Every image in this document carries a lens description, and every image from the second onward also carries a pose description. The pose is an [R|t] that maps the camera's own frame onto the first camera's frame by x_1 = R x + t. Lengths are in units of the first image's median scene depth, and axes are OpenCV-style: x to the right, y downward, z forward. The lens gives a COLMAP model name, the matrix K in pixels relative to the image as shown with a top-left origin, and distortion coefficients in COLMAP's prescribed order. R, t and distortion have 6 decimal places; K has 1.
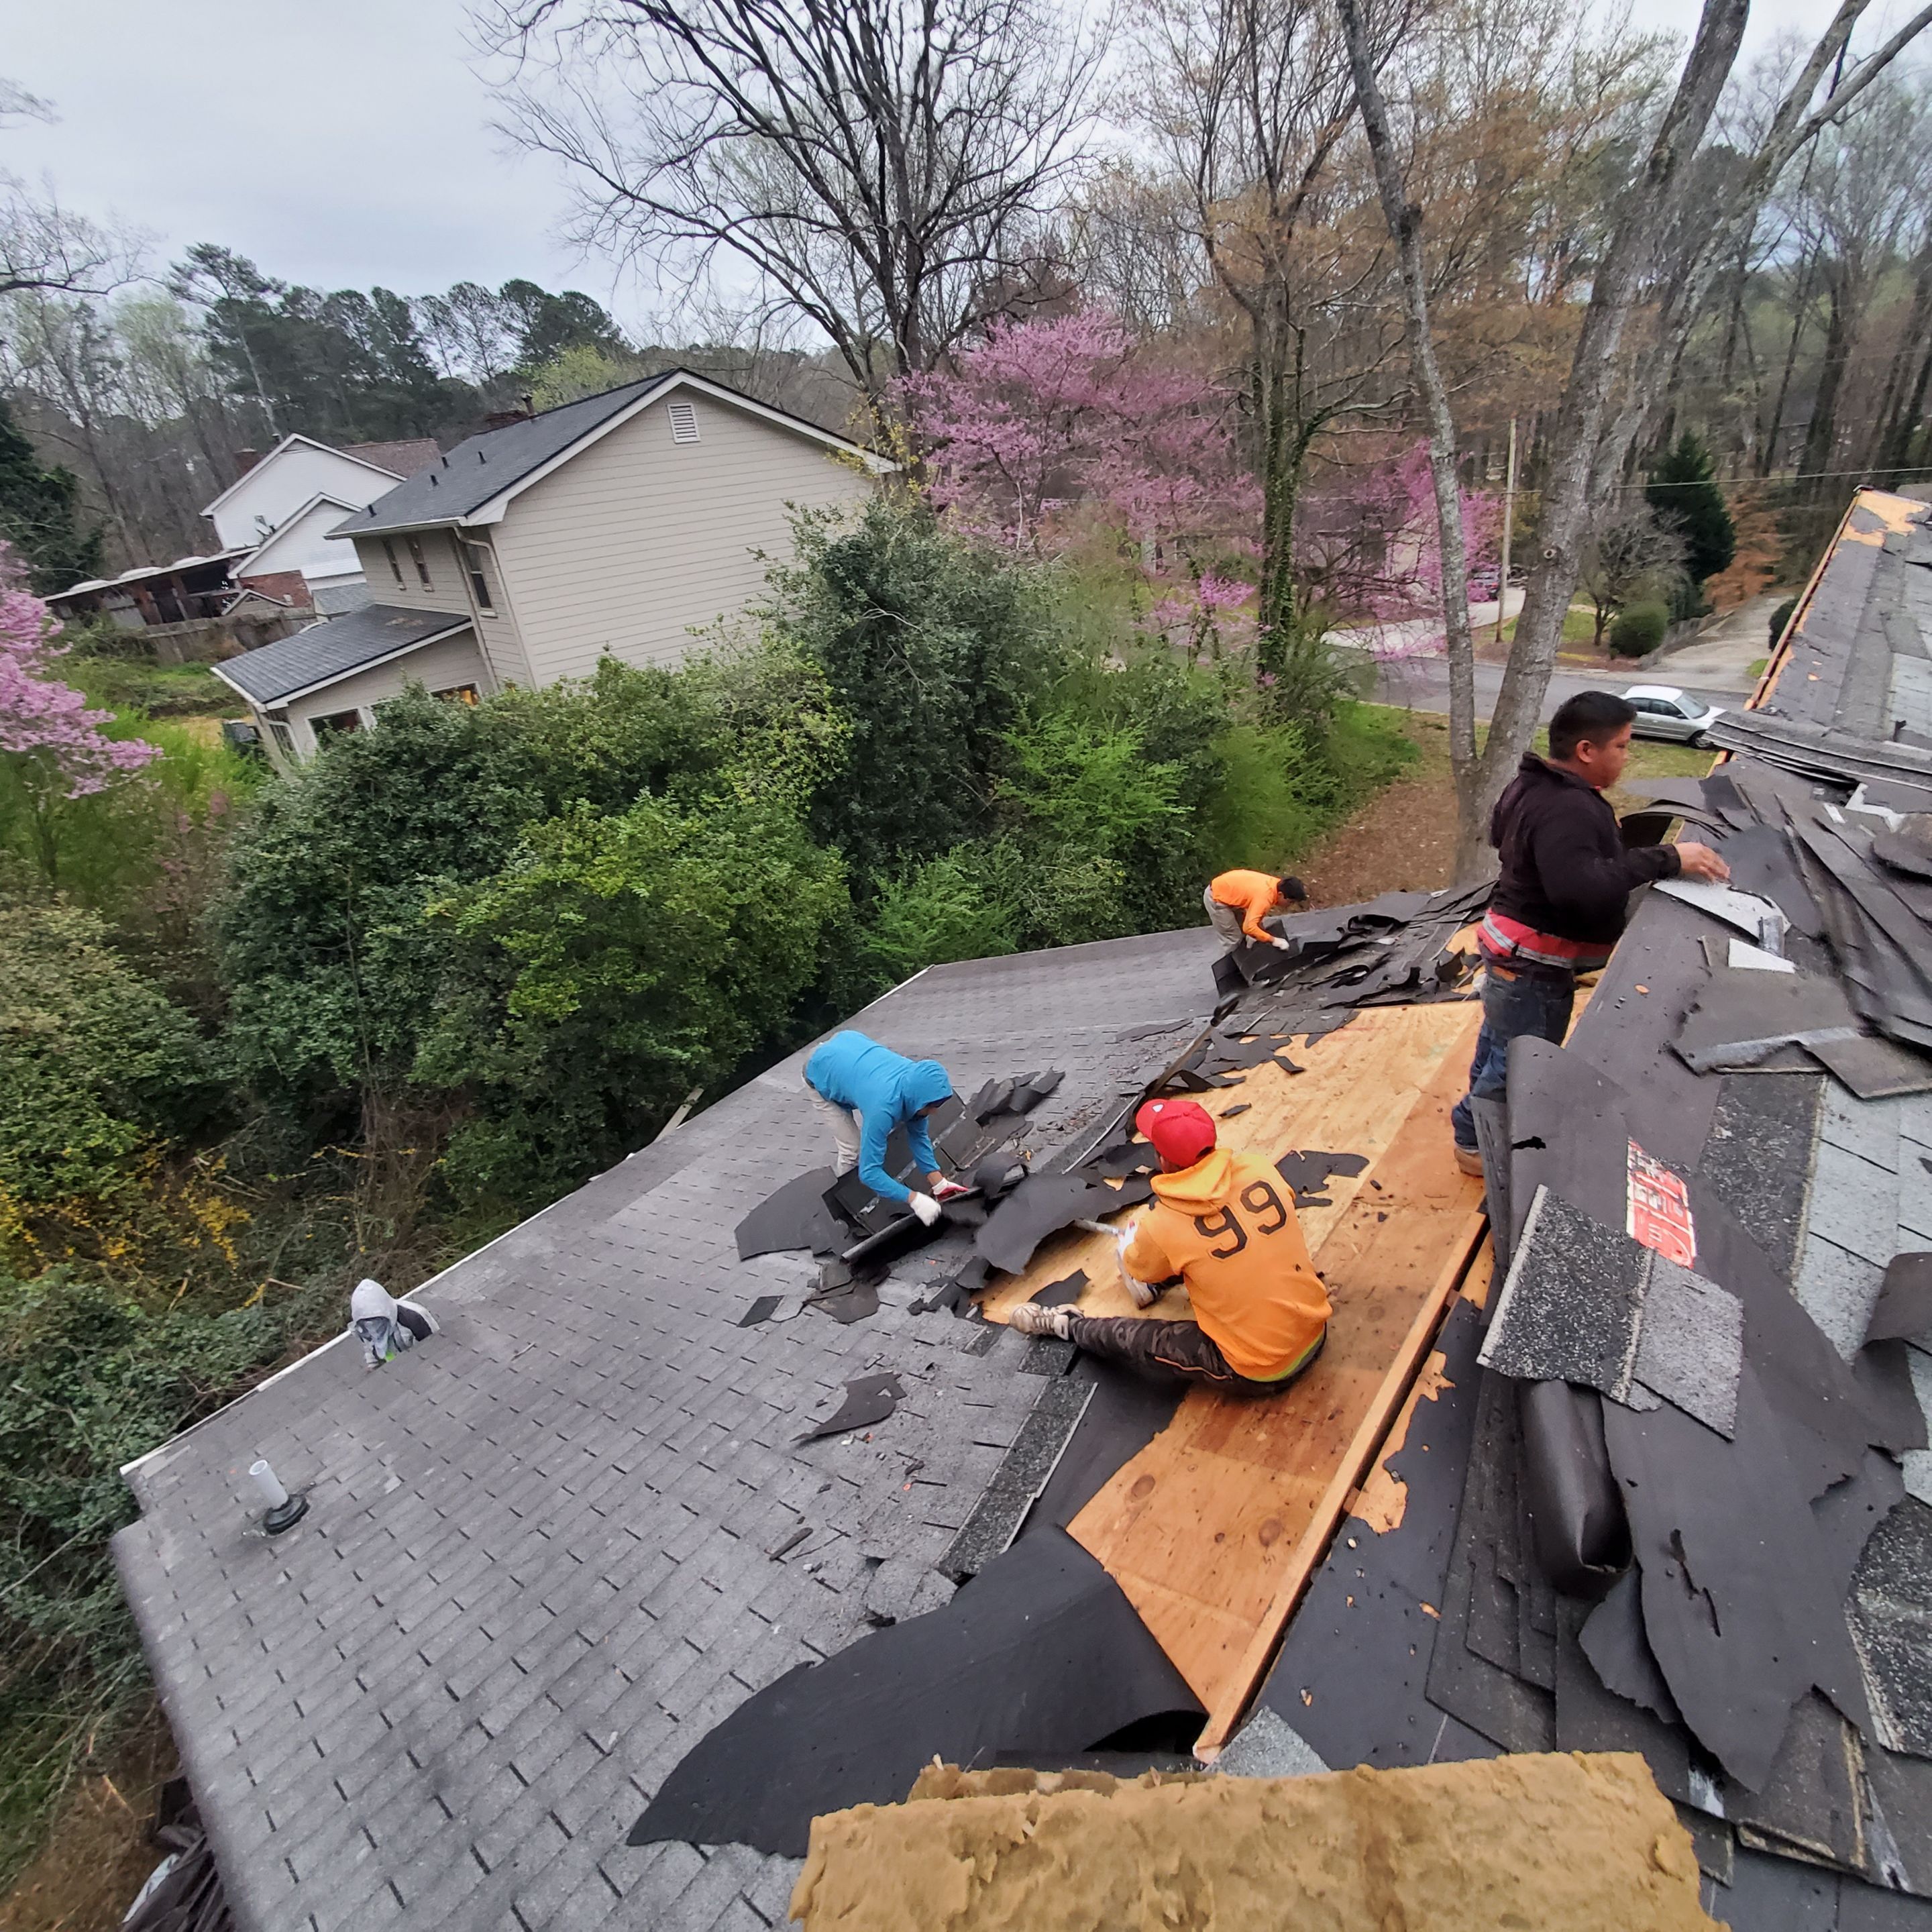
lens RADIAL K [[1042.4, 0, 977.3], [0, 1042.4, 964.8], [0, 0, 1]] dist [0.000323, -0.002381]
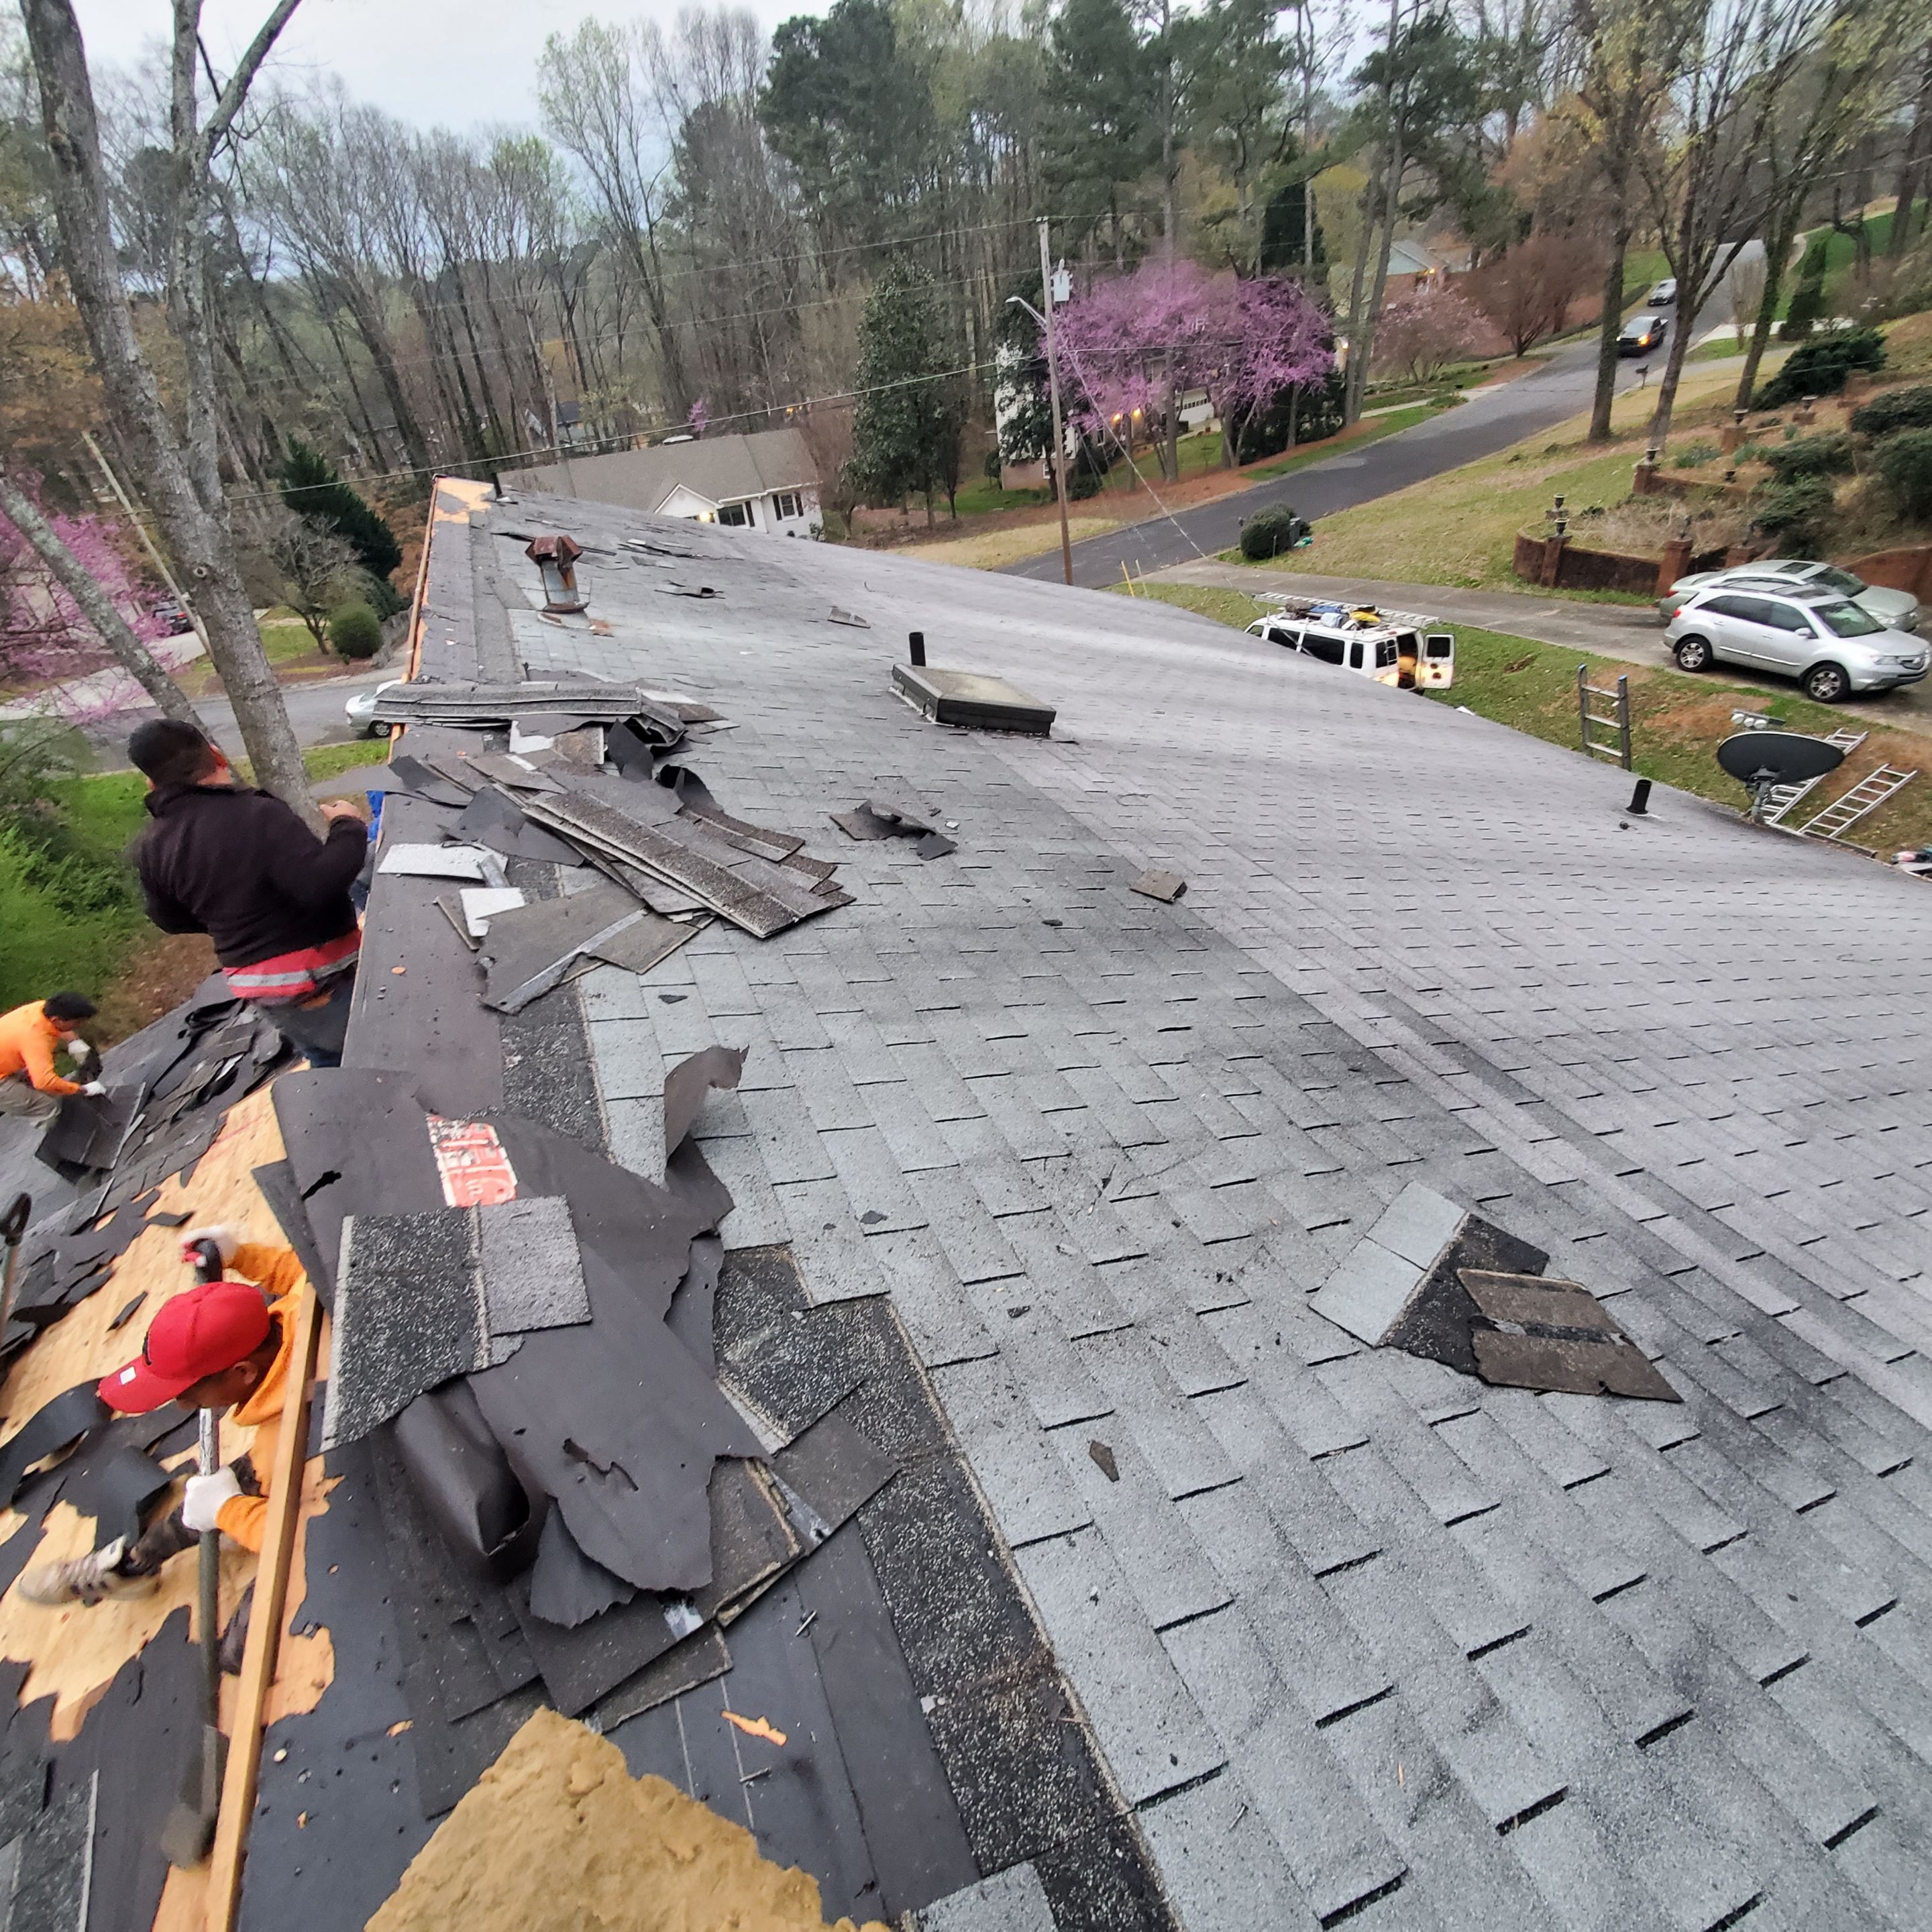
lens RADIAL K [[1042.4, 0, 977.3], [0, 1042.4, 964.8], [0, 0, 1]] dist [0.000323, -0.002381]
pose [[0.470985, -0.430411, 0.770013, 0.178470], [0.433809, 0.873058, 0.222666, 0.049818], [-0.768104, 0.229166, 0.597913, -0.031661]]
